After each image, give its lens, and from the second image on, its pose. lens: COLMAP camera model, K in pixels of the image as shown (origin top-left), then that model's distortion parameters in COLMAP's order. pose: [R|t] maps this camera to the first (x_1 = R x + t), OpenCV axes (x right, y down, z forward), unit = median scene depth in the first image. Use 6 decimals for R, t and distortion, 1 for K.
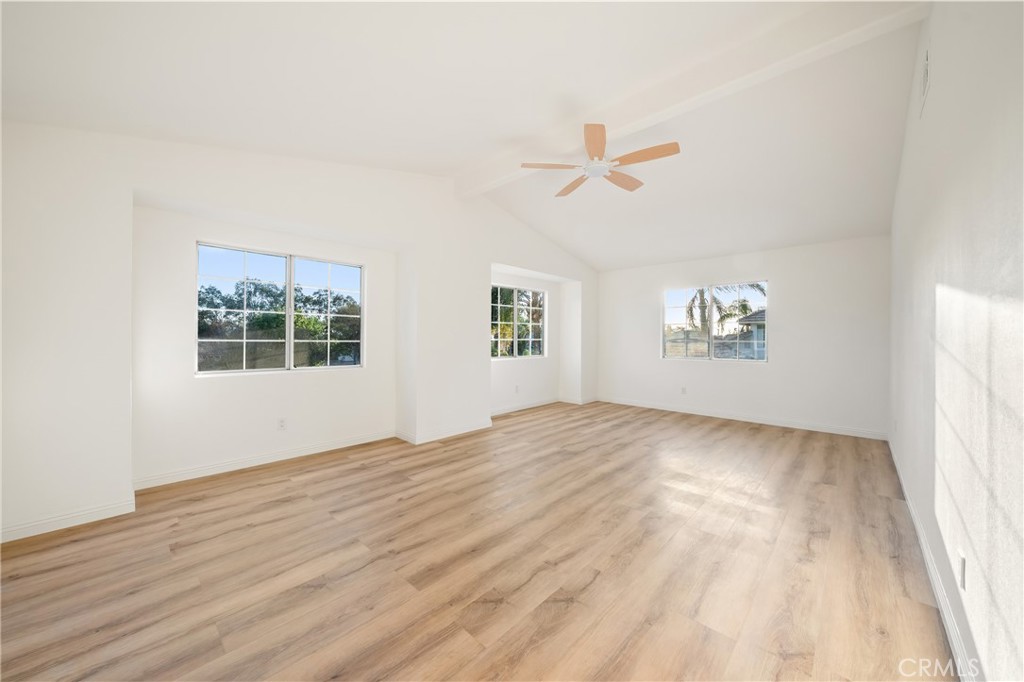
lens RADIAL K [[352.5, 0, 512.0], [0, 352.5, 341.0], [0, 0, 1]] dist [-0.029815, 0.000023]
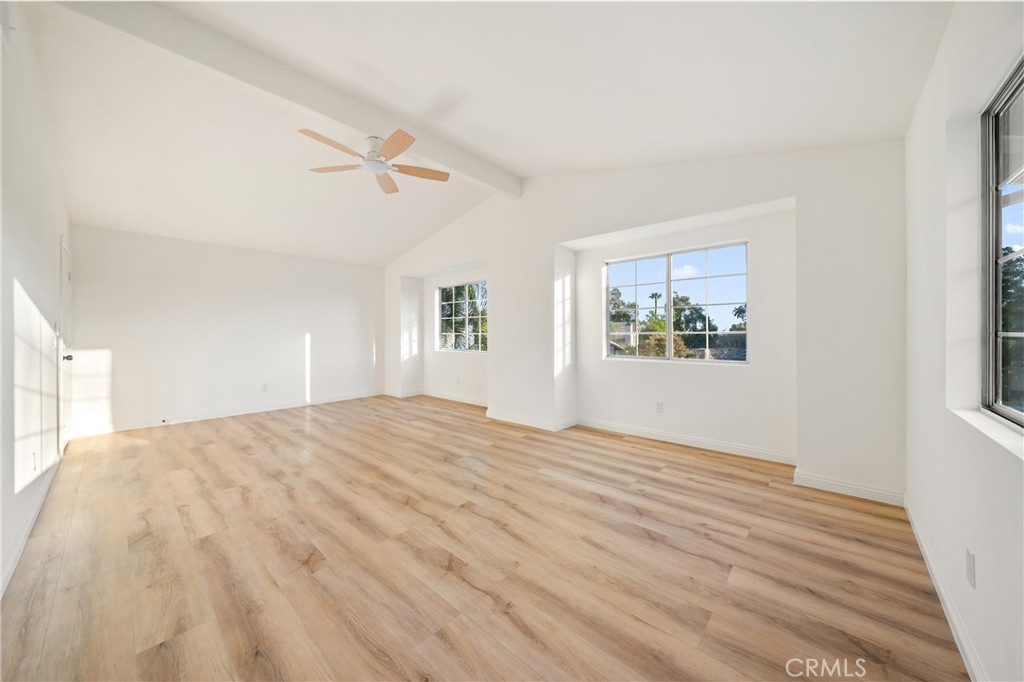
lens RADIAL K [[359.8, 0, 511.8], [0, 359.8, 329.9], [0, 0, 1]] dist [-0.000276, -0.000019]
pose [[0.048679, -0.005120, -0.998801, 1.057366], [-0.000040, 0.999987, -0.005128, -0.007896], [0.998814, 0.000290, 0.048678, 1.072185]]
